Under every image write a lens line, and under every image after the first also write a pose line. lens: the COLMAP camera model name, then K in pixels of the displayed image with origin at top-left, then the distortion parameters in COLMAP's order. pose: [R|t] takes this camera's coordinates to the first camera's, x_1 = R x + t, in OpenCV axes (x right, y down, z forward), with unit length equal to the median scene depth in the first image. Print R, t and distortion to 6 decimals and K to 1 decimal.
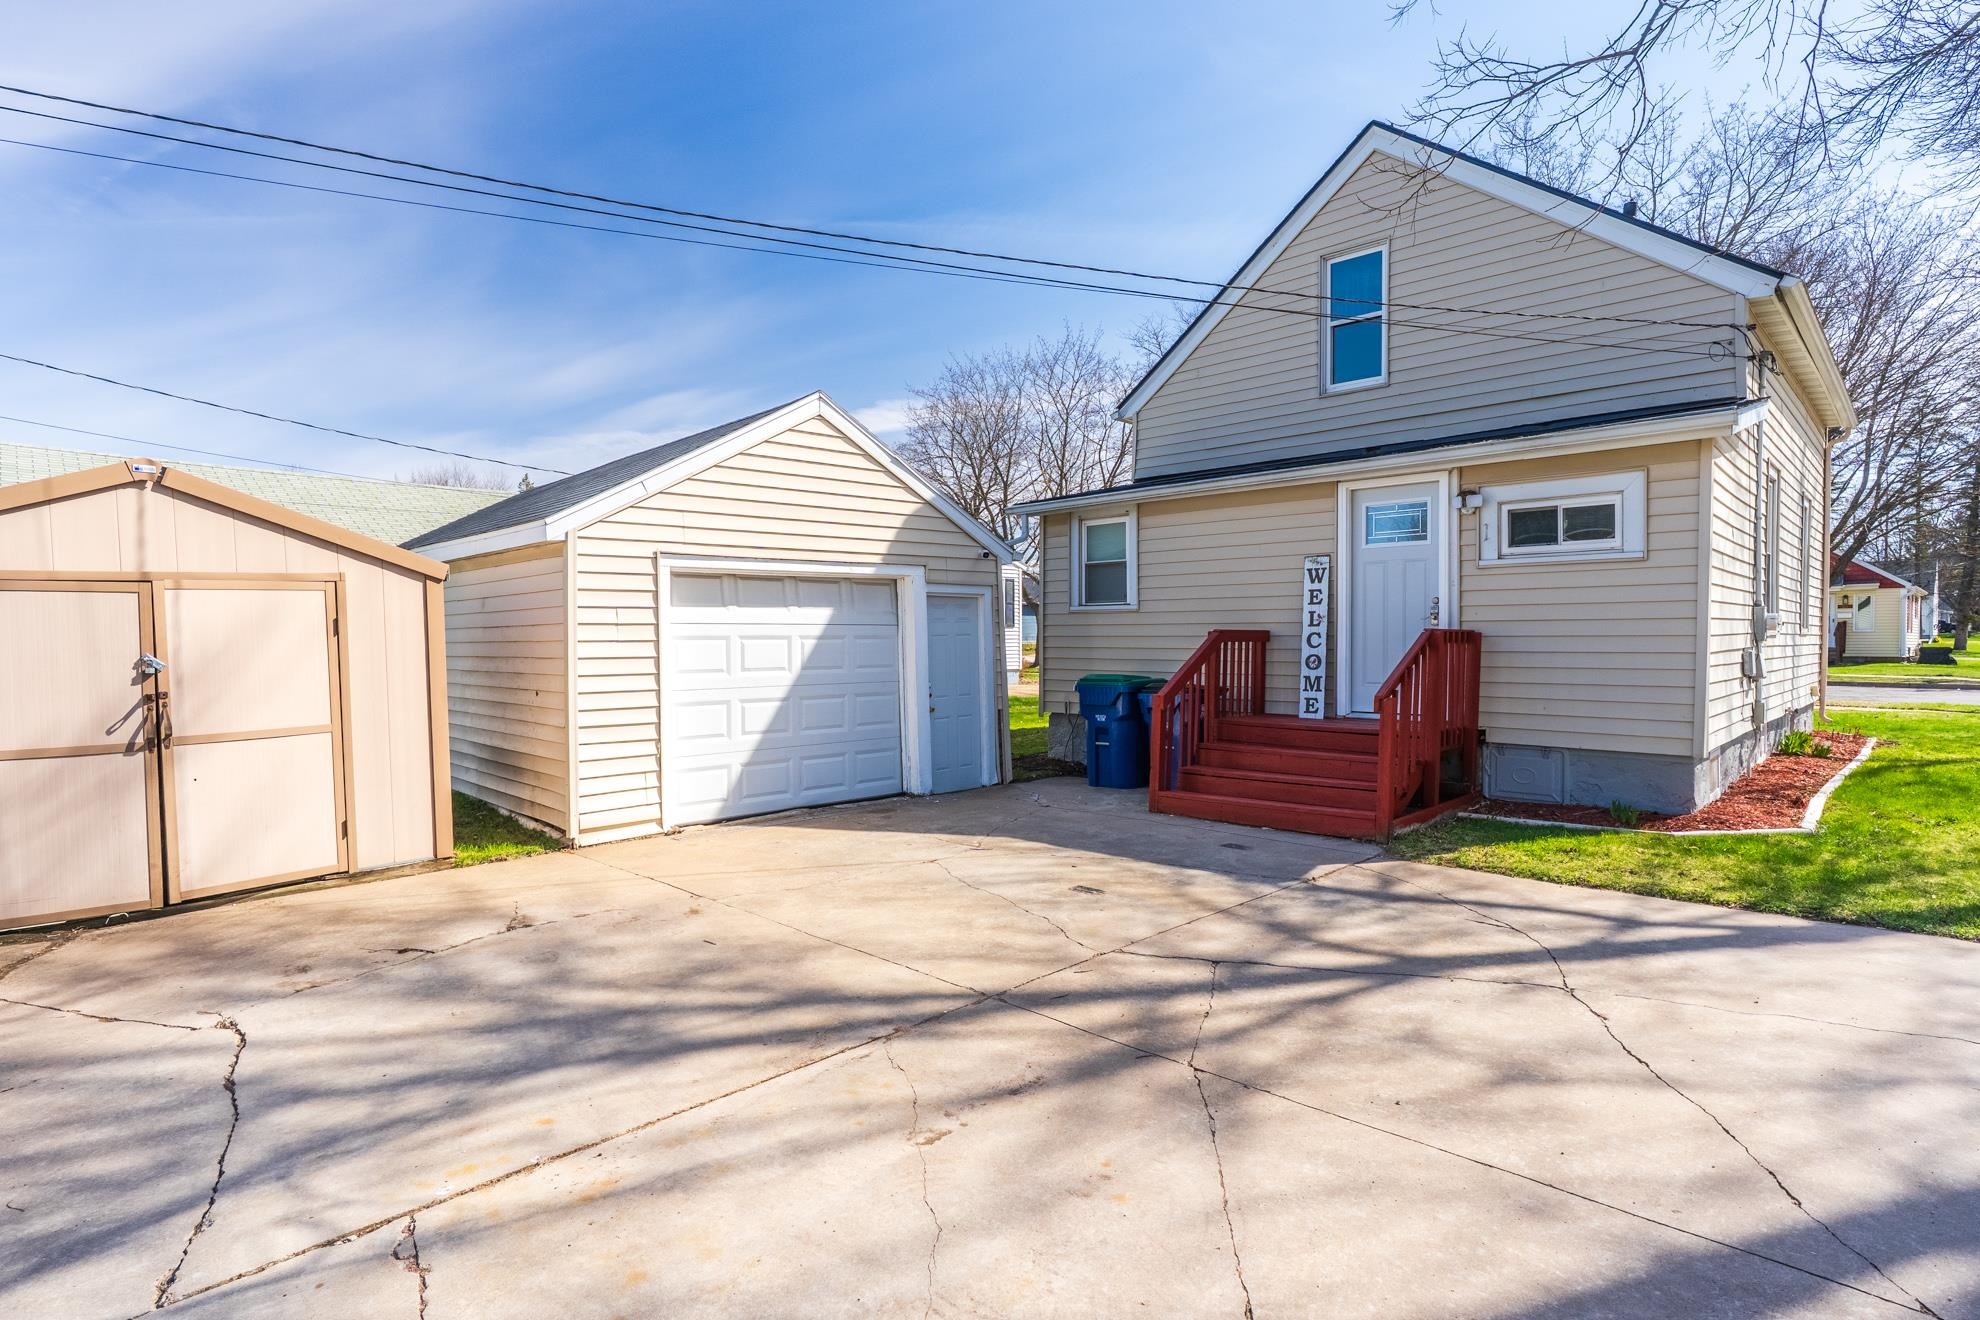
lens RADIAL K [[1002.7, 0, 1095.5], [0, 1002.7, 663.7], [0, 0, 1]] dist [-0.004434, 0.000199]
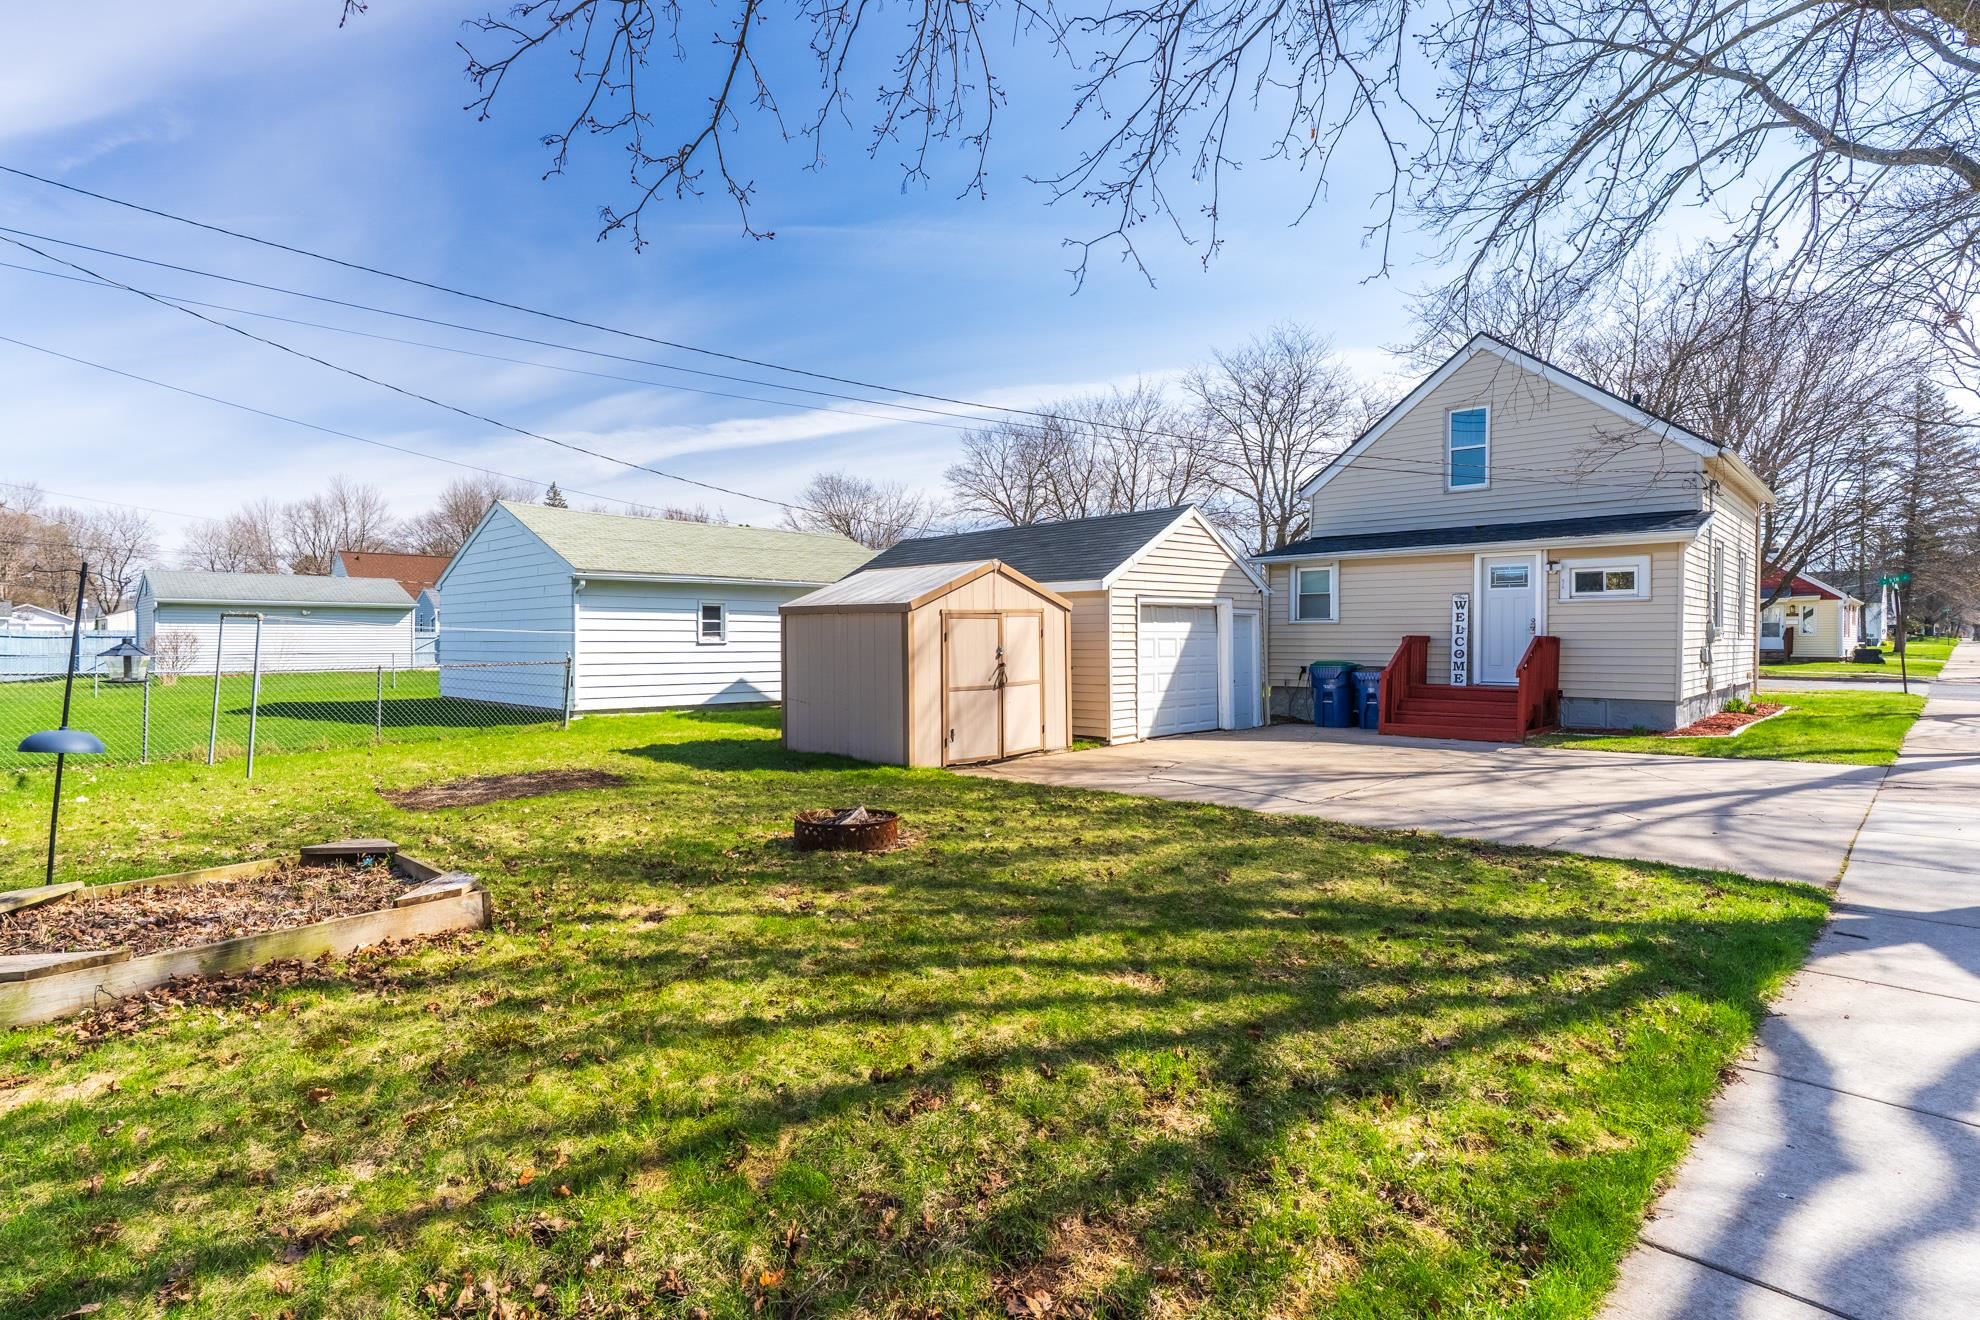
lens RADIAL K [[1002.7, 0, 1065.3], [0, 1002.7, 655.8], [0, 0, 1]] dist [-0.004434, 0.000199]
pose [[0.999993, 0.003093, 0.002326, -0.485949], [-0.003073, 0.999958, -0.008625, 0.019289], [-0.002353, 0.008618, 0.999960, -0.773042]]
